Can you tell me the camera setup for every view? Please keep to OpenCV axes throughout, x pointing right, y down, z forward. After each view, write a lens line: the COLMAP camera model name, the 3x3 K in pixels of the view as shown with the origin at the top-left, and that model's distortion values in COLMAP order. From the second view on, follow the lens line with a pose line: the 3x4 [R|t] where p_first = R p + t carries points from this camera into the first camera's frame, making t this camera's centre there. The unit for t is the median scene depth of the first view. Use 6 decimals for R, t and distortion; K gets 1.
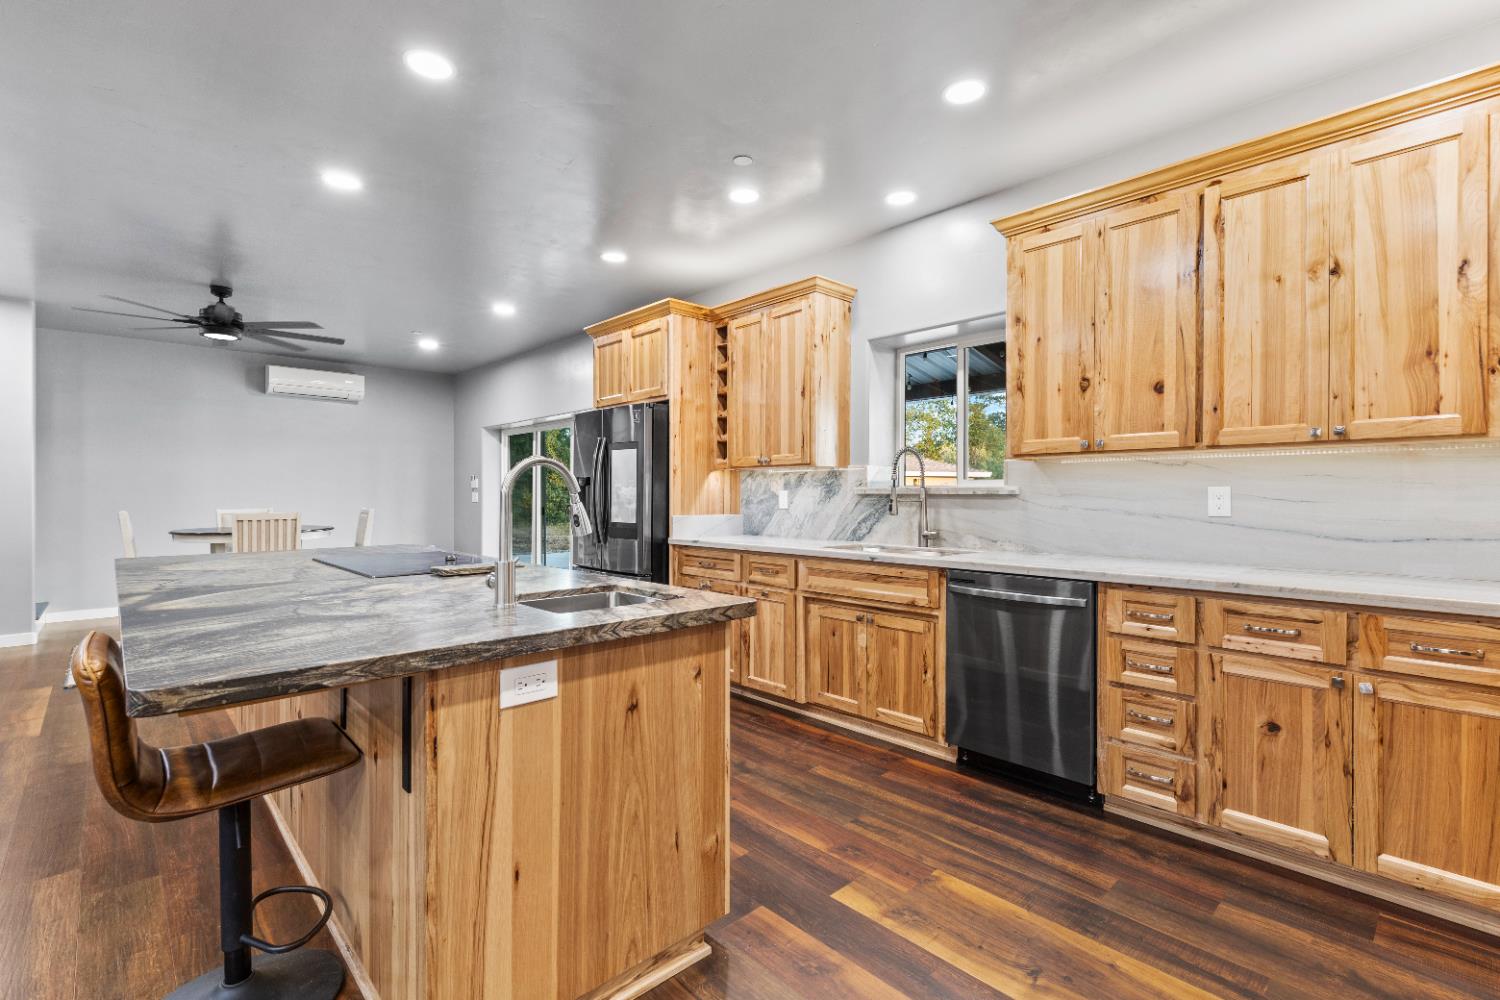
lens RADIAL K [[676.4, 0, 754.3], [0, 676.4, 488.1], [0, 0, 1]] dist [0.002271, 0.000261]
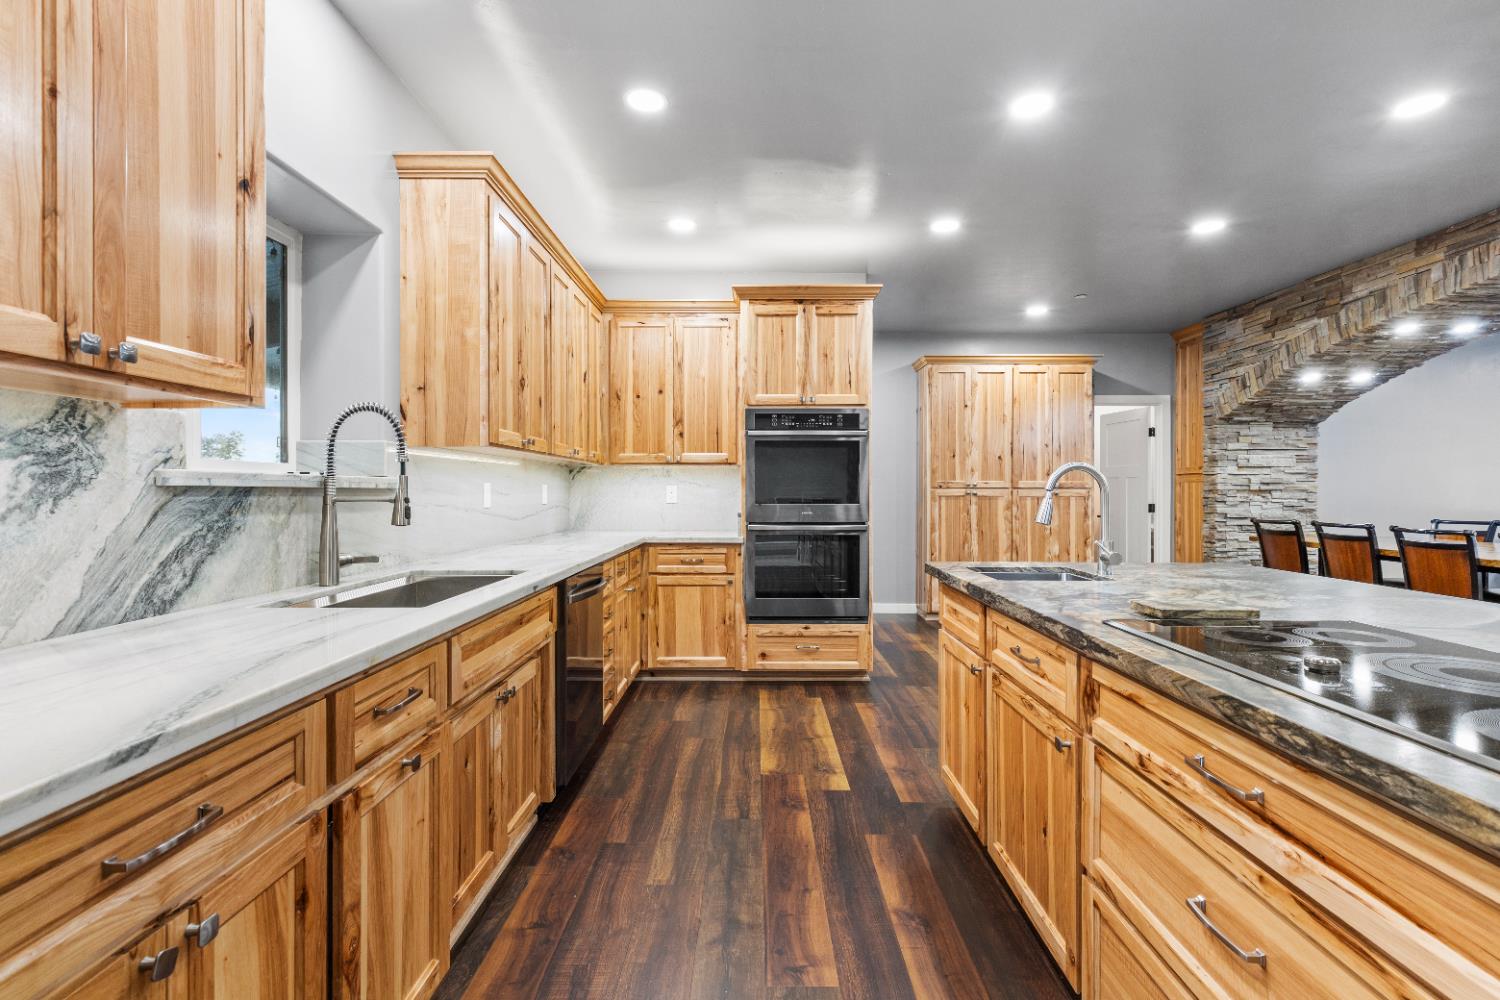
lens RADIAL K [[676.4, 0, 754.3], [0, 676.4, 488.1], [0, 0, 1]] dist [0.002271, 0.000261]
pose [[-0.723369, -0.001941, 0.690459, -0.370841], [-0.013845, 0.999836, -0.011695, 0.010558], [-0.690323, -0.018019, -0.723277, 1.156383]]
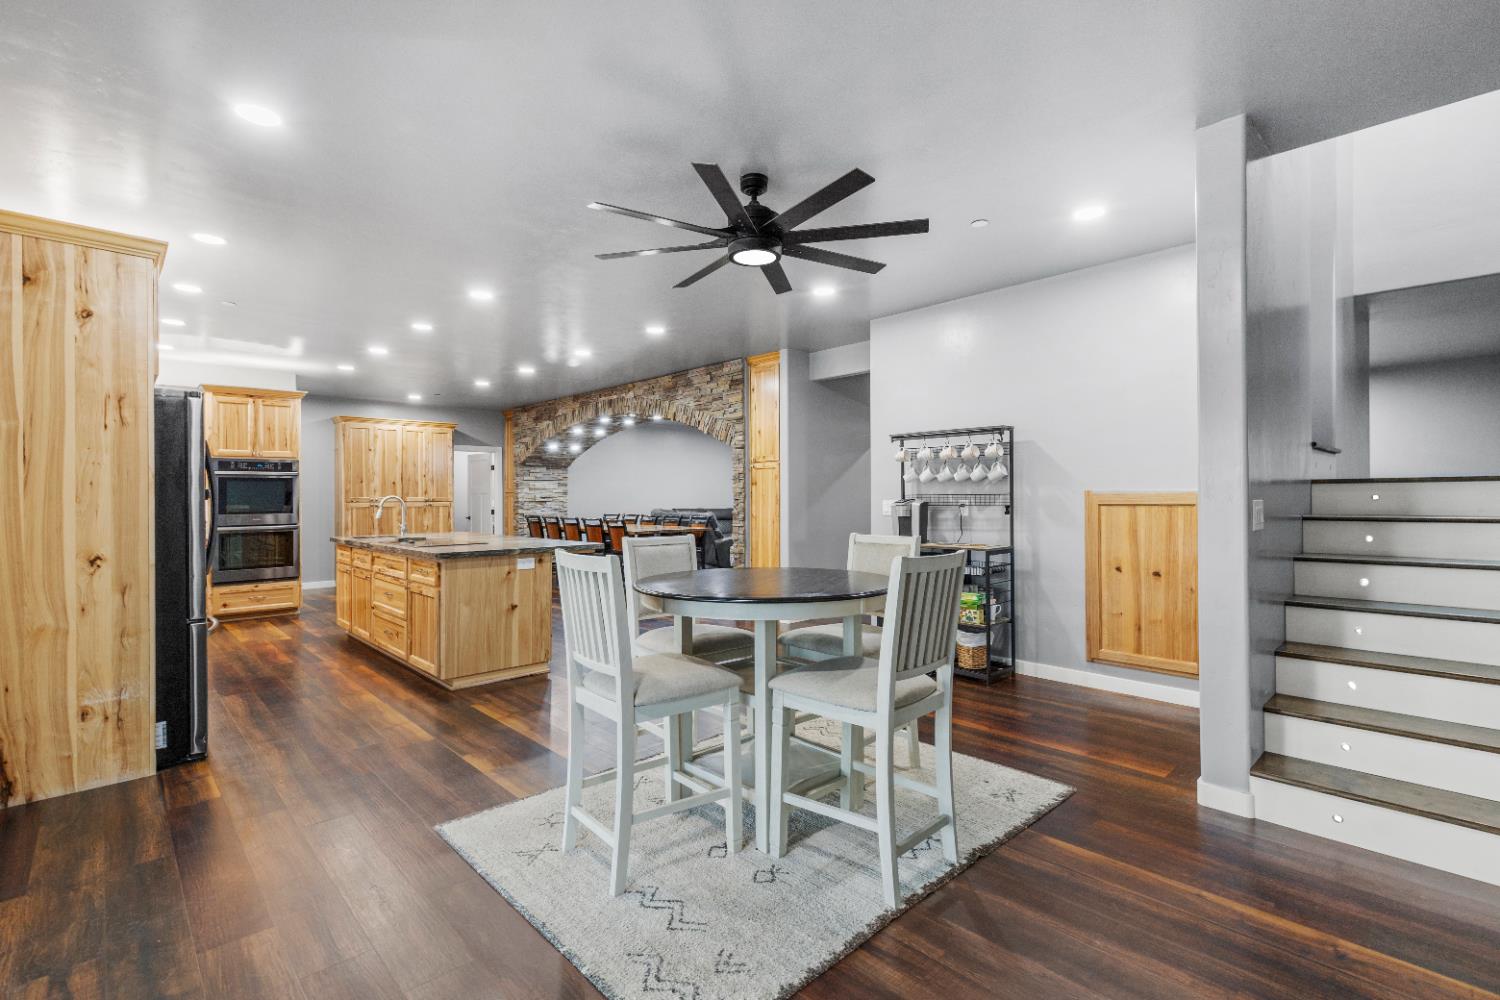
lens RADIAL K [[679.7, 0, 750.0], [0, 679.7, 503.3], [0, 0, 1]] dist [0.015891, -0.000918]
pose [[-0.999980, 0.004617, -0.004384, -1.080974], [0.004644, 0.999970, -0.006211, 0.011585], [0.004355, -0.006231, -0.999971, 2.281233]]
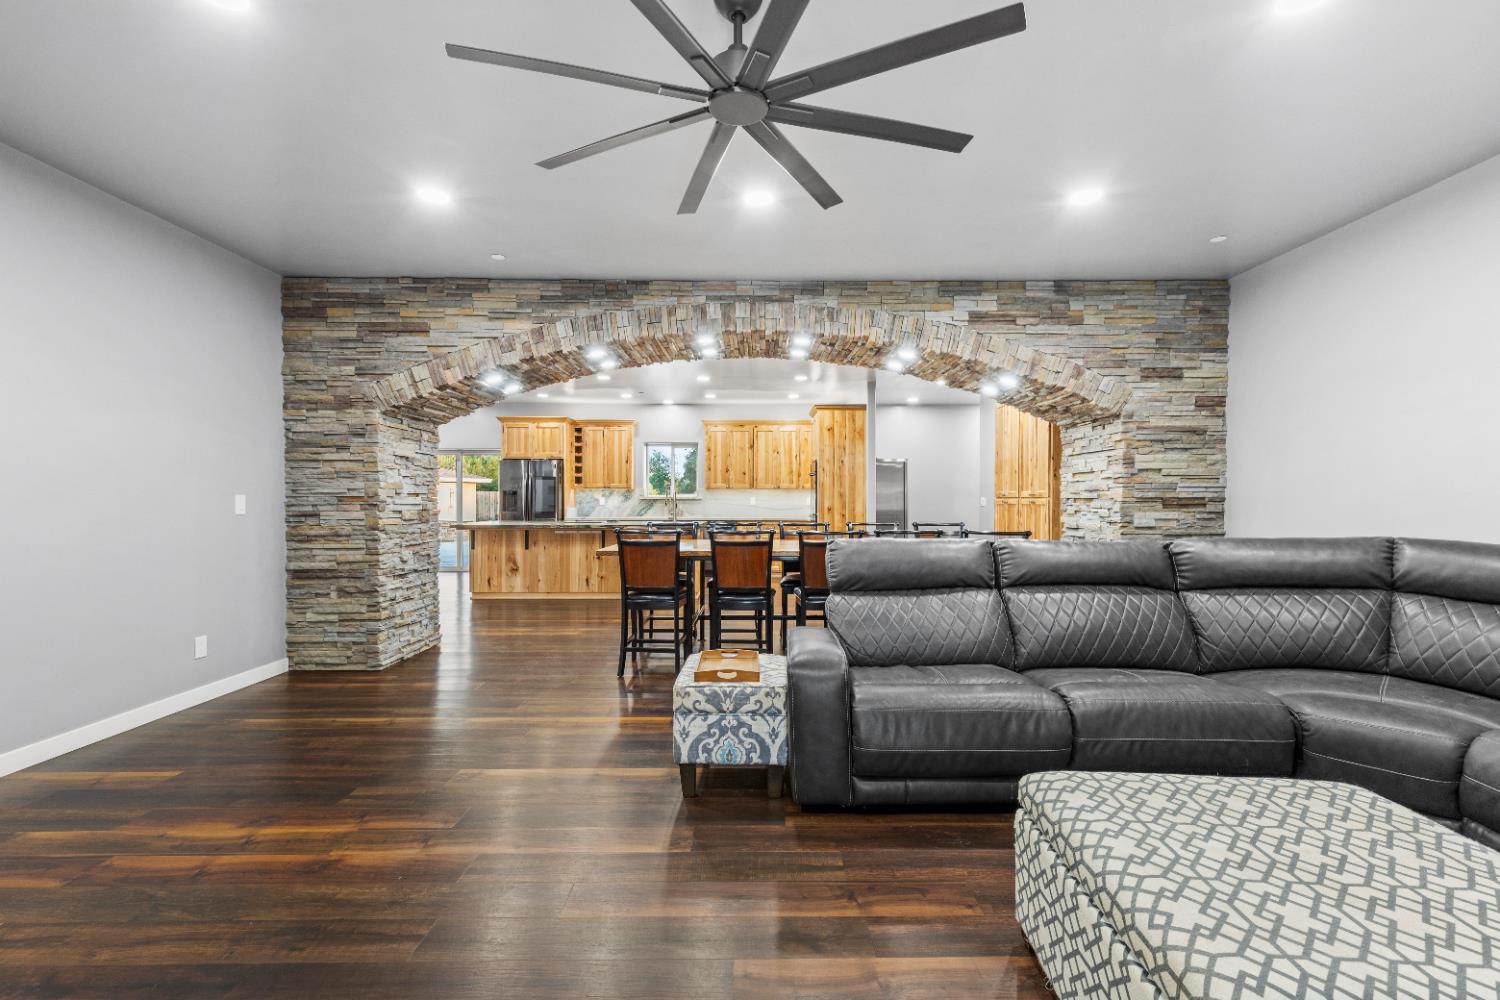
lens RADIAL K [[679.7, 0, 750.0], [0, 679.7, 503.3], [0, 0, 1]] dist [0.015891, -0.000918]
pose [[0.690994, -0.004772, 0.722845, -1.675564], [-0.009122, 0.999841, 0.015321, -0.022779], [-0.722803, -0.017181, 0.690840, -1.328476]]
